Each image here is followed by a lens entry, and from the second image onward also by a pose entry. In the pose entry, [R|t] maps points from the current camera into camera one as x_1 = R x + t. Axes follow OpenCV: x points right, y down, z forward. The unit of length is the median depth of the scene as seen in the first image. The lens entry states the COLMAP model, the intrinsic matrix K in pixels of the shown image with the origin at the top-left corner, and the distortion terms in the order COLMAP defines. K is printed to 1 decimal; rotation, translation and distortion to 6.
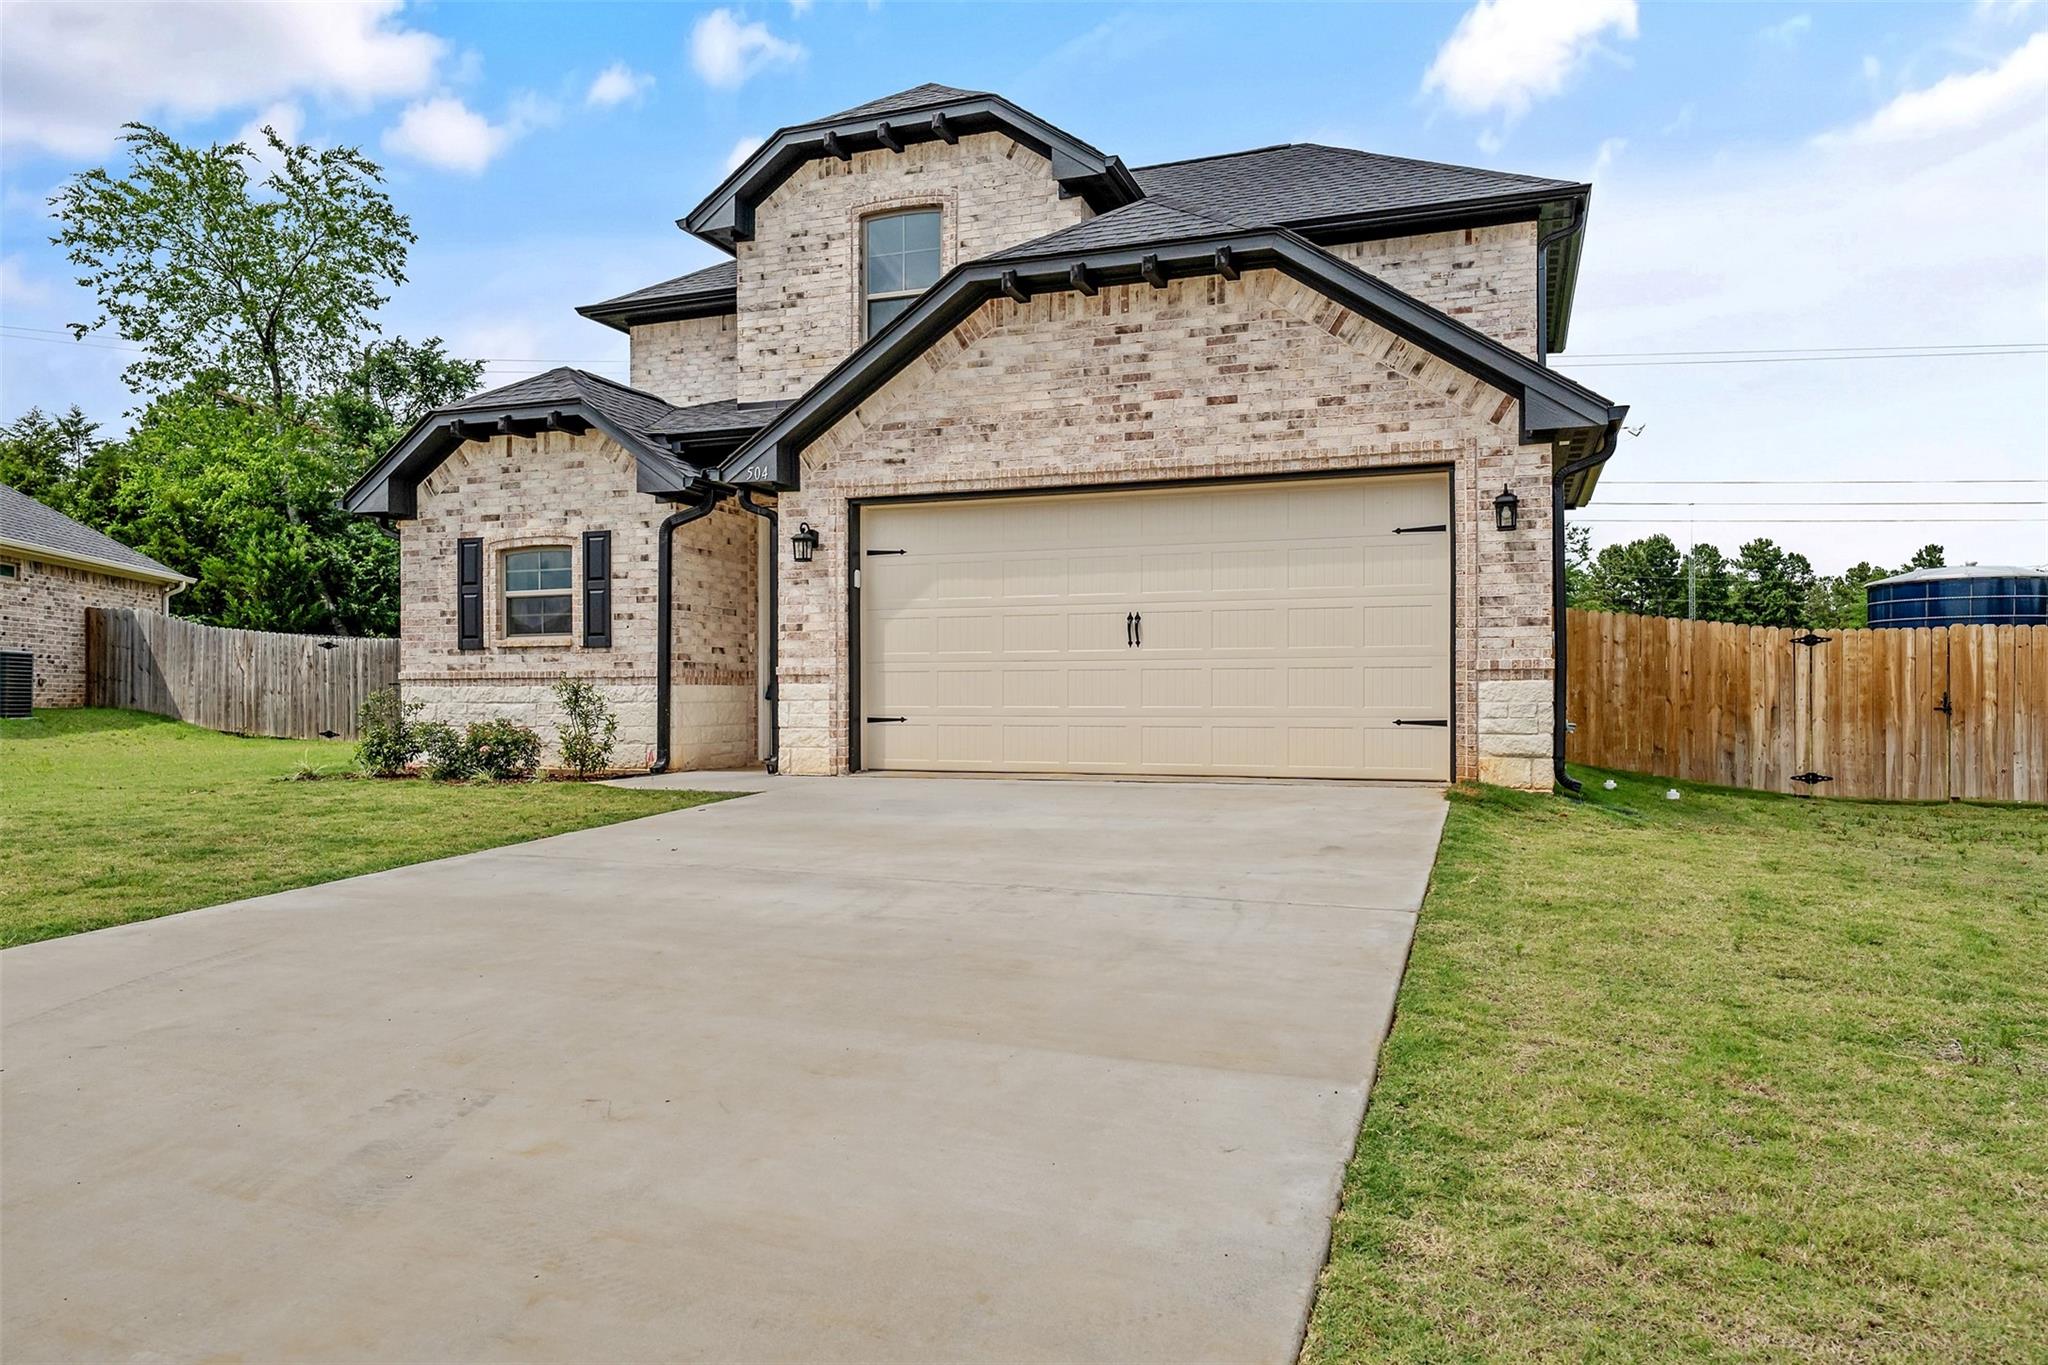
lens RADIAL K [[1325.4, 0, 1033.0], [0, 1325.4, 683.0], [0, 0, 1]] dist [0.008158, 0.001244]
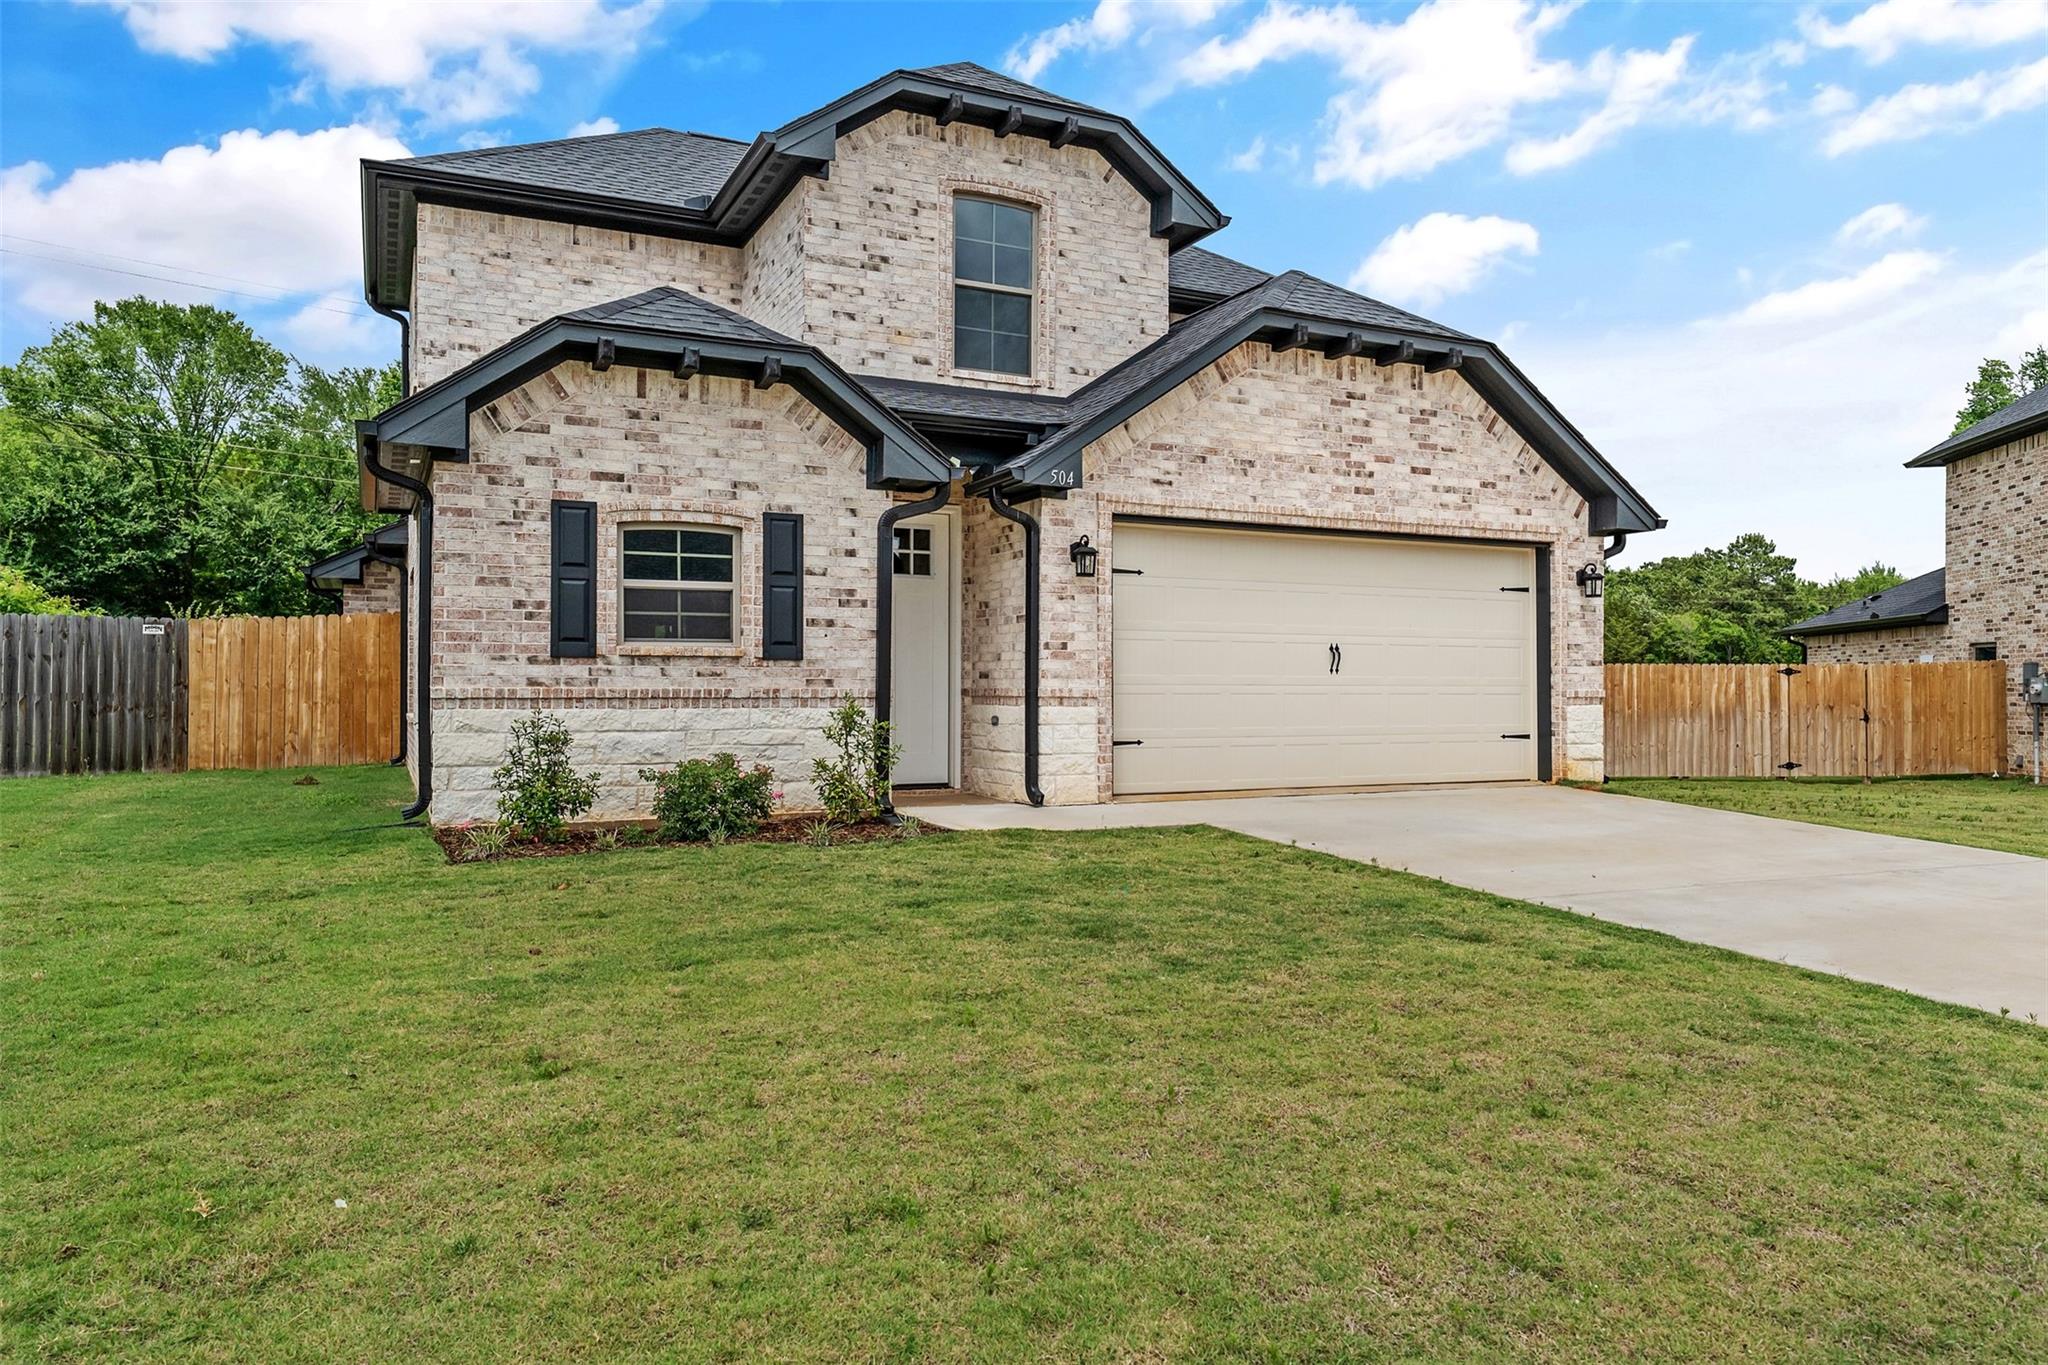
lens RADIAL K [[1325.4, 0, 1030.4], [0, 1325.4, 678.4], [0, 0, 1]] dist [0.008158, 0.001244]
pose [[0.700520, 0.007658, 0.713592, -0.802252], [-0.013022, 0.999913, 0.002052, -0.019497], [-0.713514, -0.010729, 0.700559, 0.341894]]
